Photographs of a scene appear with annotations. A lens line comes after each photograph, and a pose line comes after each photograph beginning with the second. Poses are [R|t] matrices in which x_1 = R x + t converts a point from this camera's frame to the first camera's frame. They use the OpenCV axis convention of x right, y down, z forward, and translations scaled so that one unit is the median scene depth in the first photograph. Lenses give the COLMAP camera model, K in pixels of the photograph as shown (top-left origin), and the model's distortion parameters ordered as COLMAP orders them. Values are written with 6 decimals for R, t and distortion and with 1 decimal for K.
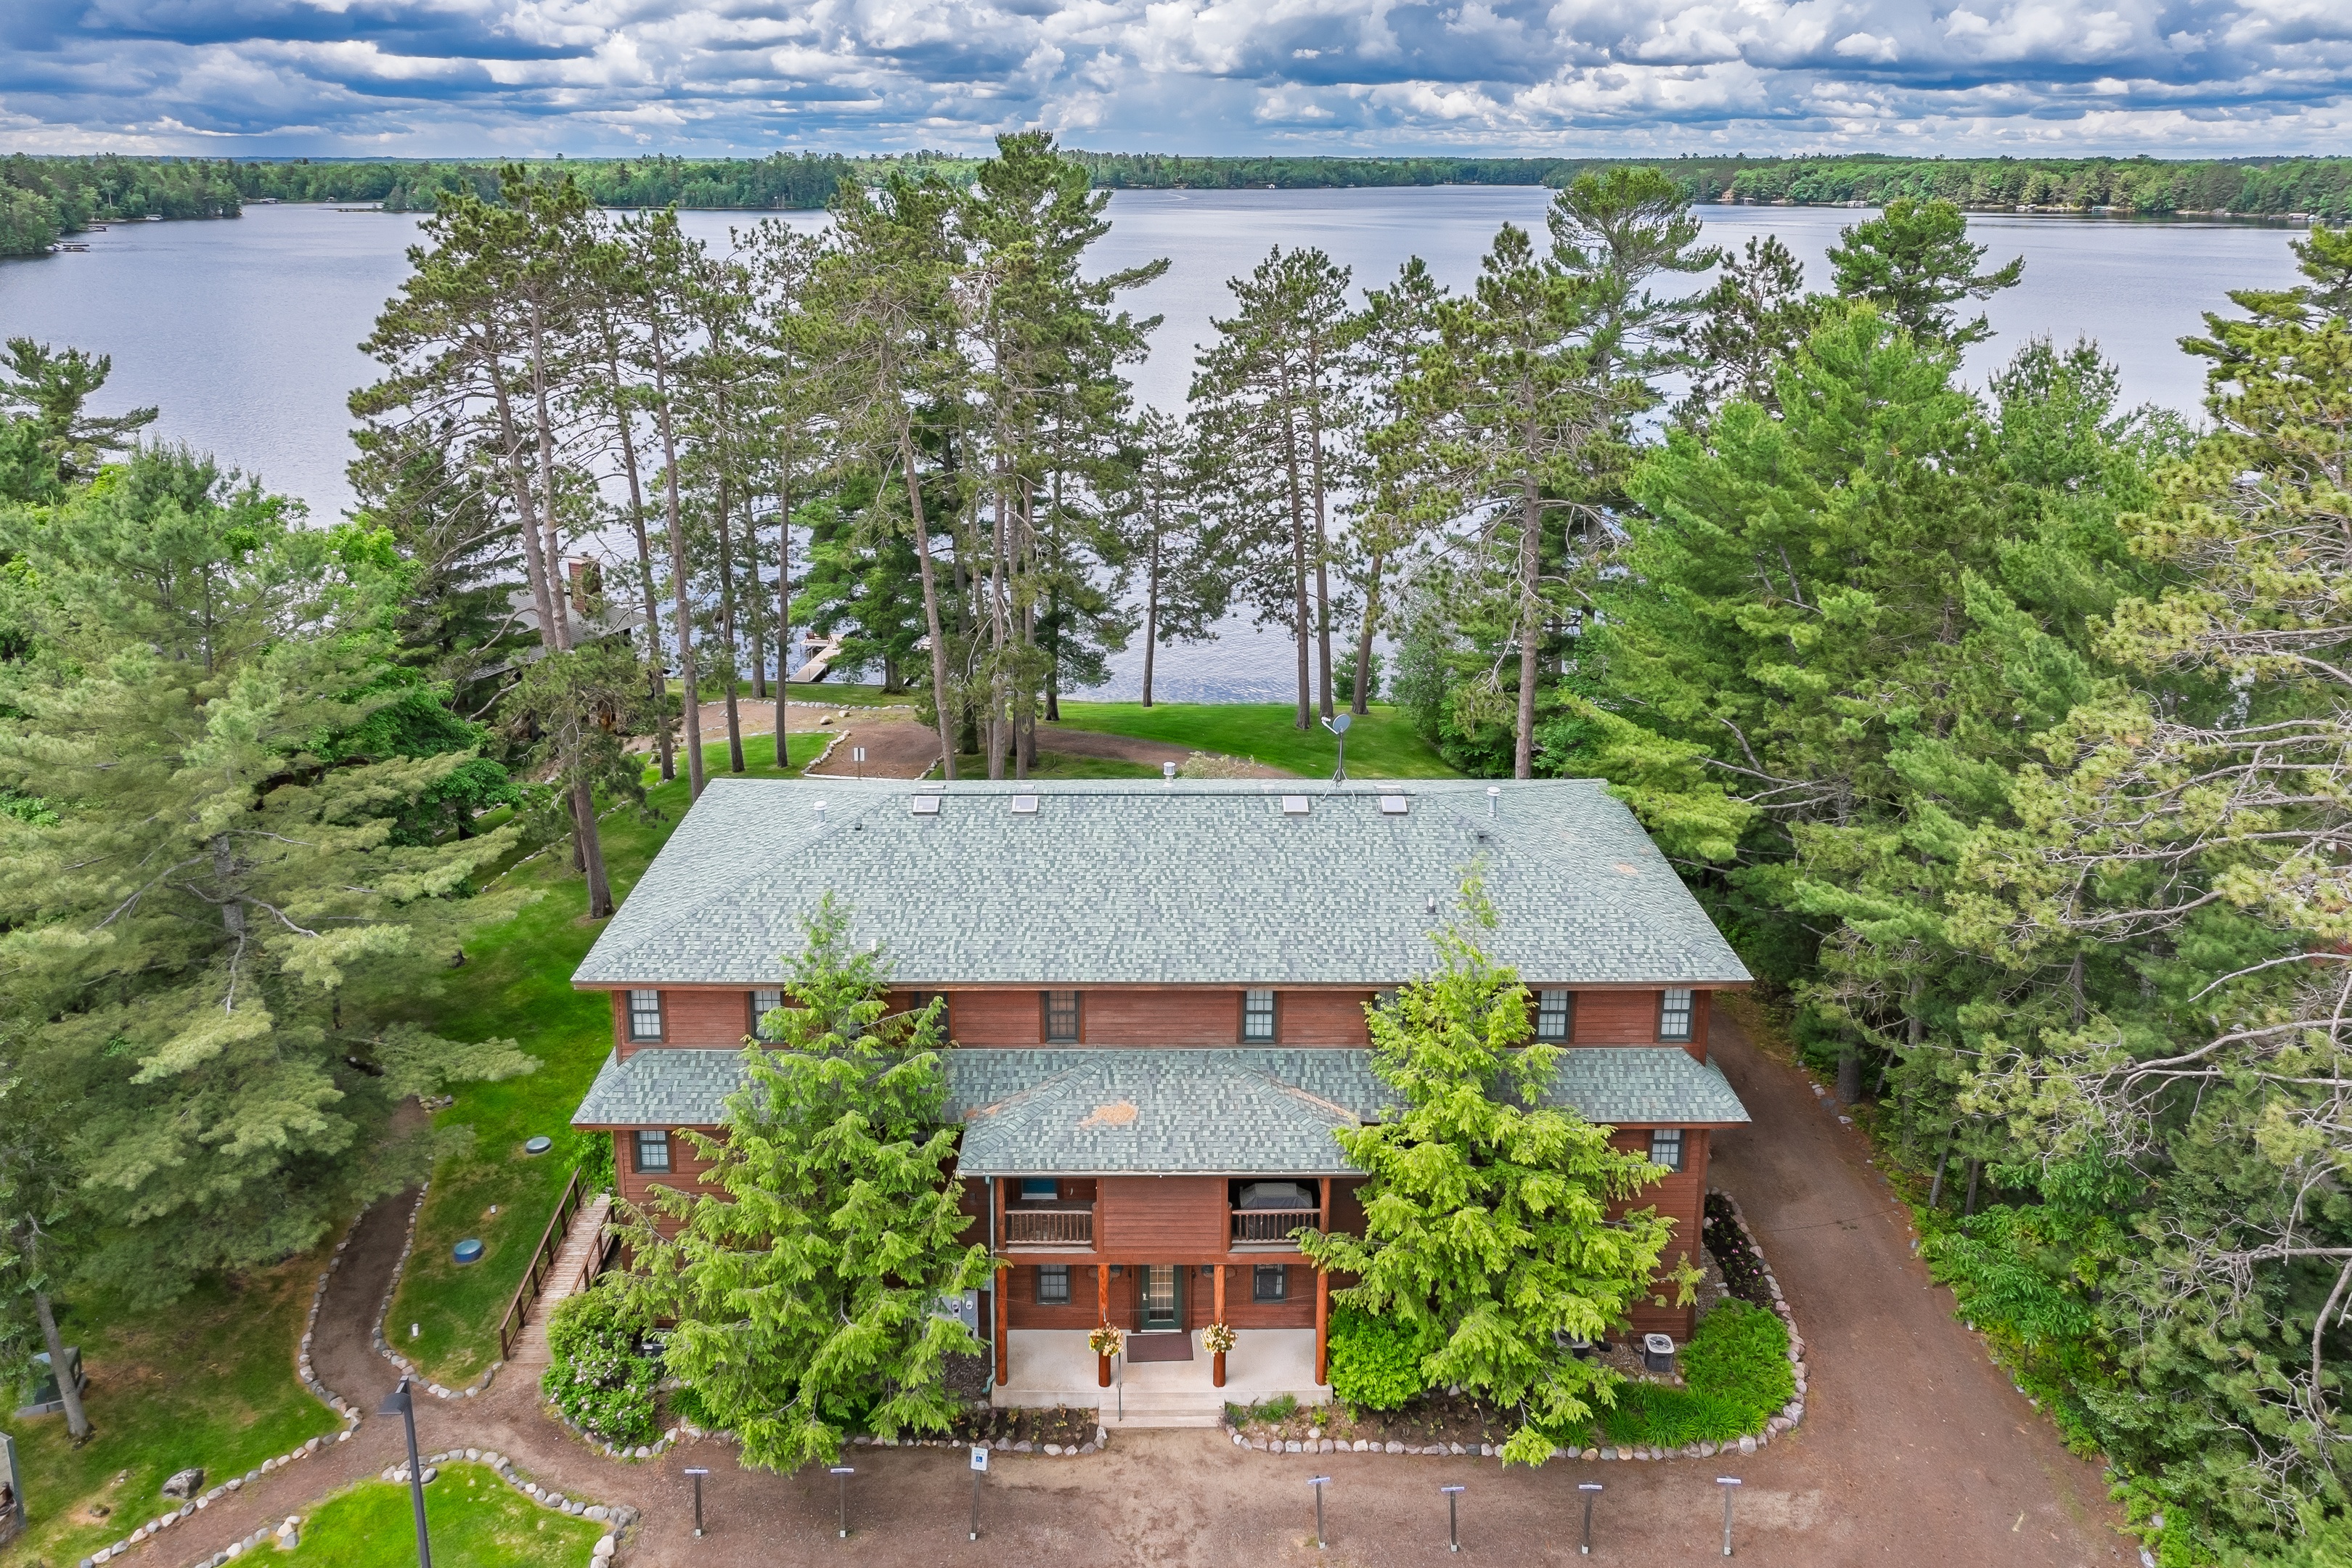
lens RADIAL K [[1626.2, 0, 1171.9], [0, 1626.2, 742.4], [0, 0, 1]] dist [-0.004387, 0.010344]
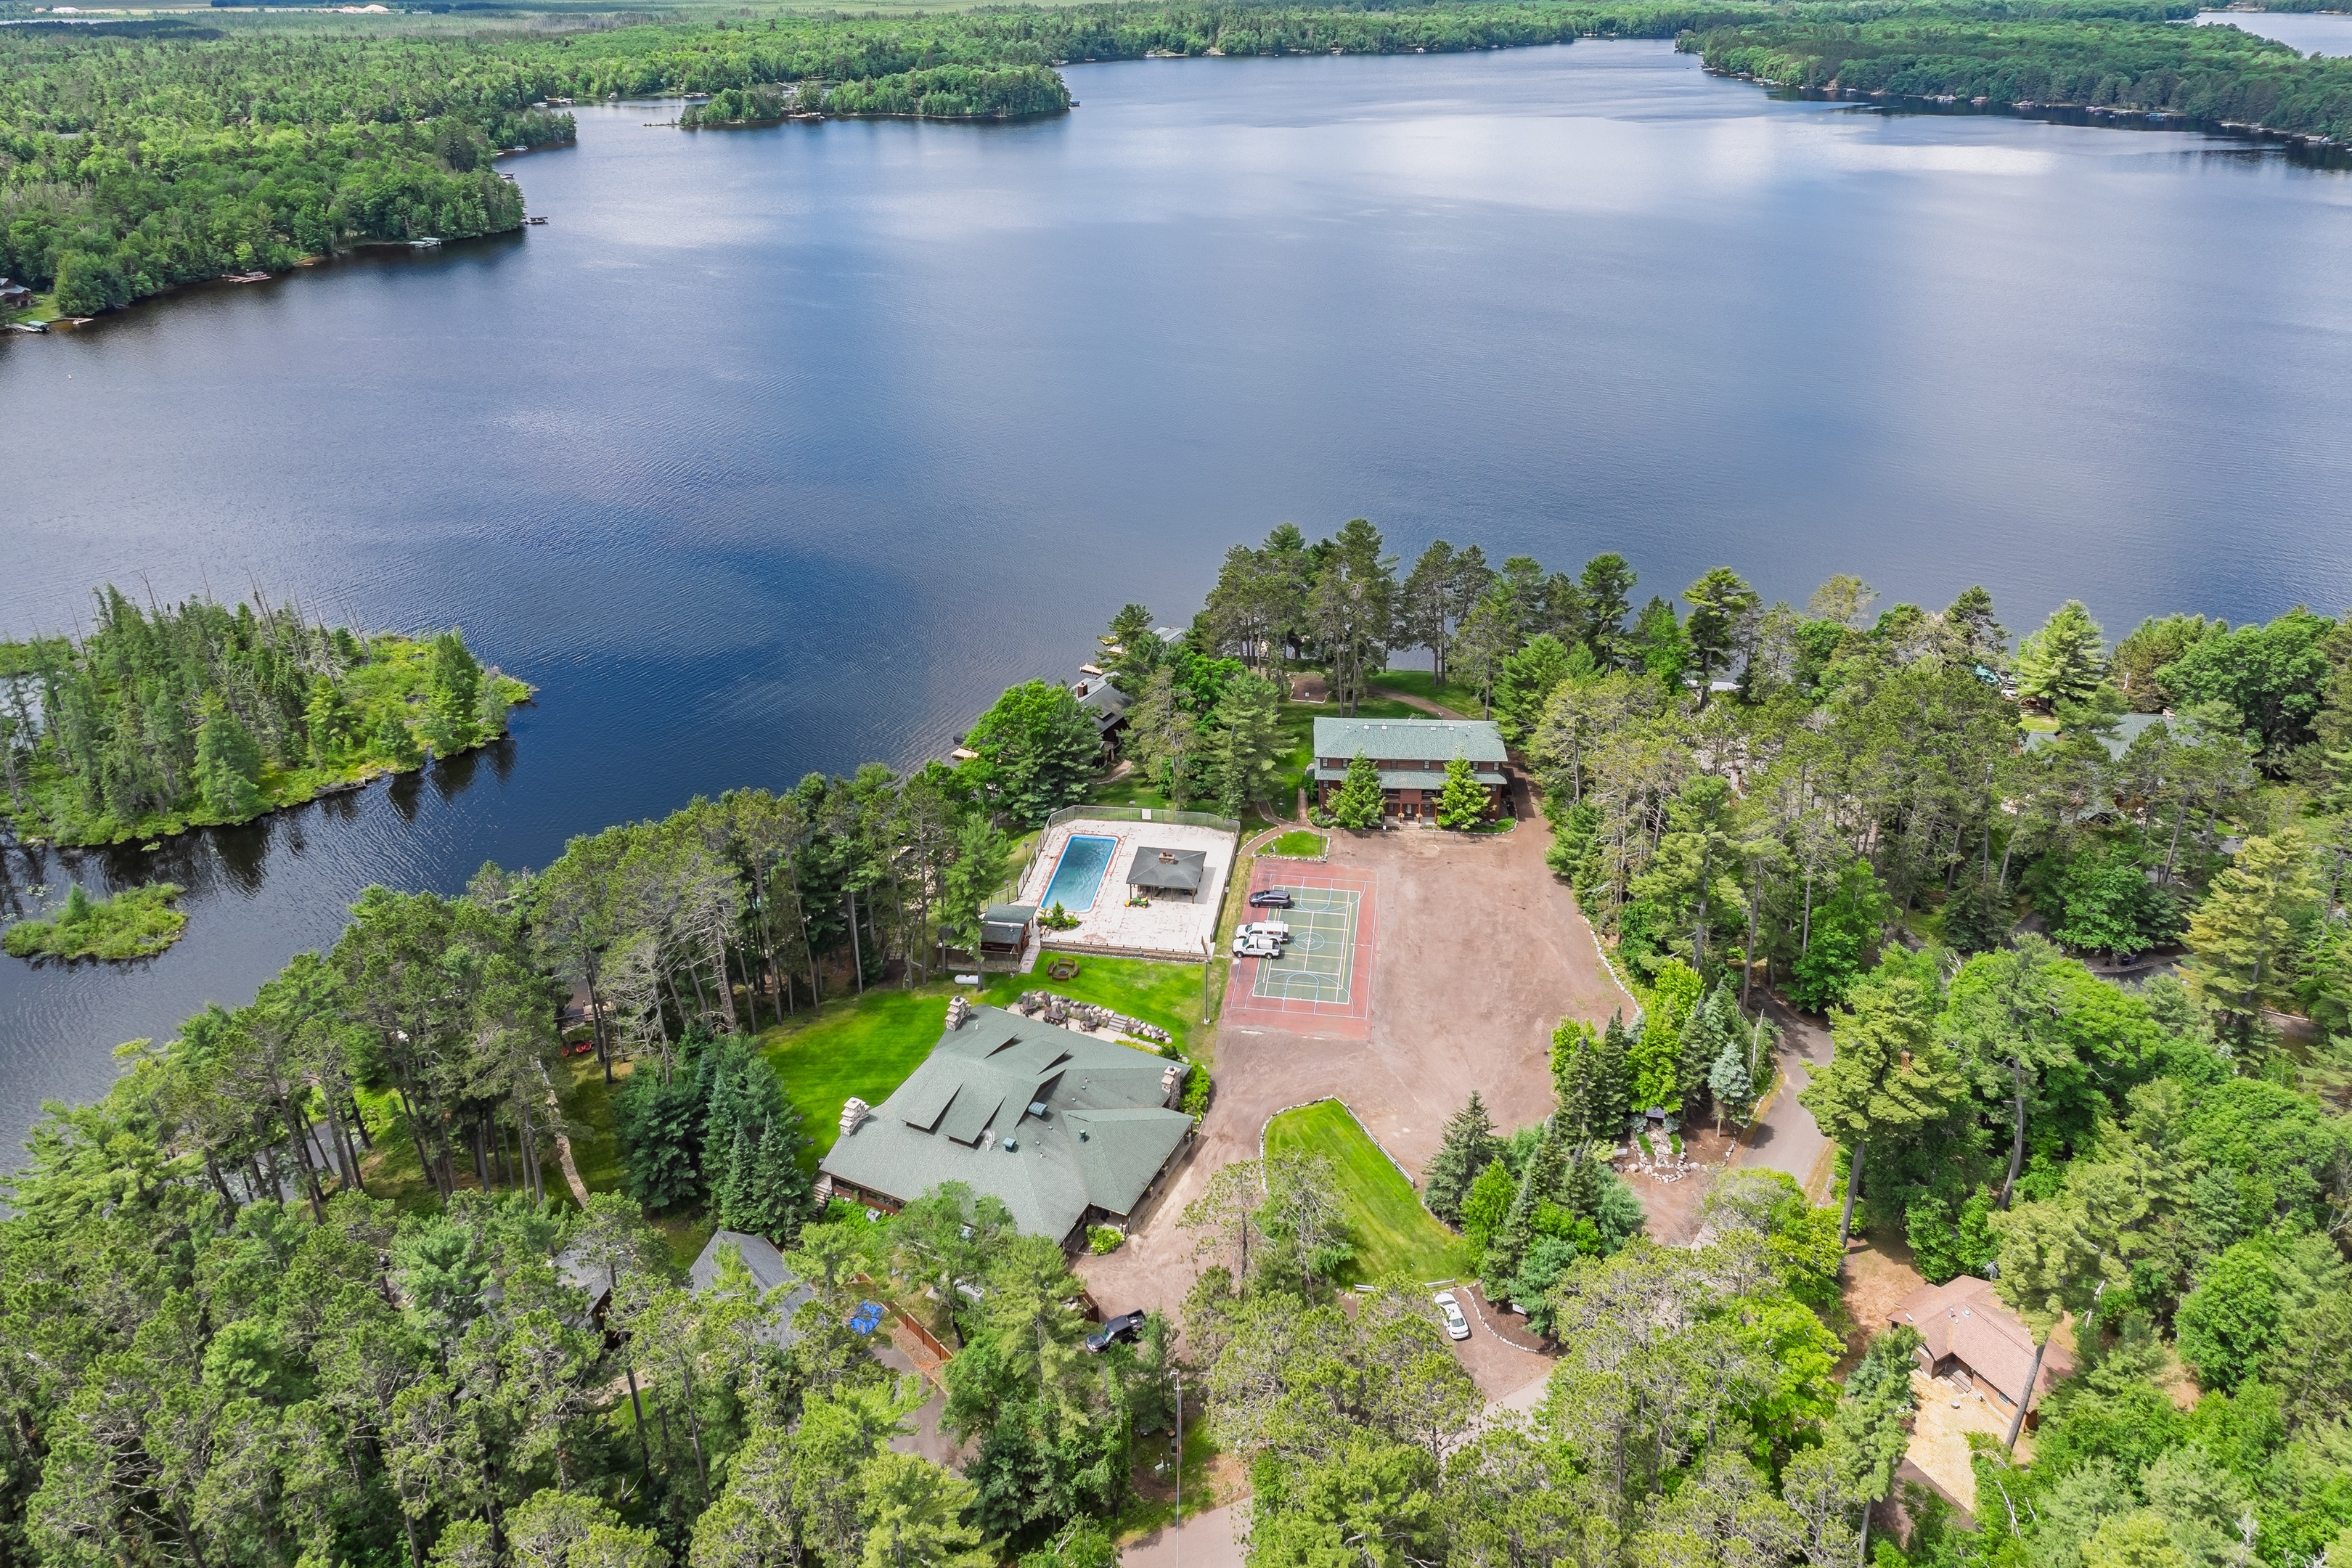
lens RADIAL K [[1626.2, 0, 1171.9], [0, 1626.2, 742.4], [0, 0, 1]] dist [-0.004387, 0.010344]
pose [[0.996937, 0.020465, -0.075490, -0.445065], [-0.010673, 0.991728, 0.127909, -0.690138], [0.077483, -0.126712, 0.988909, -5.122930]]
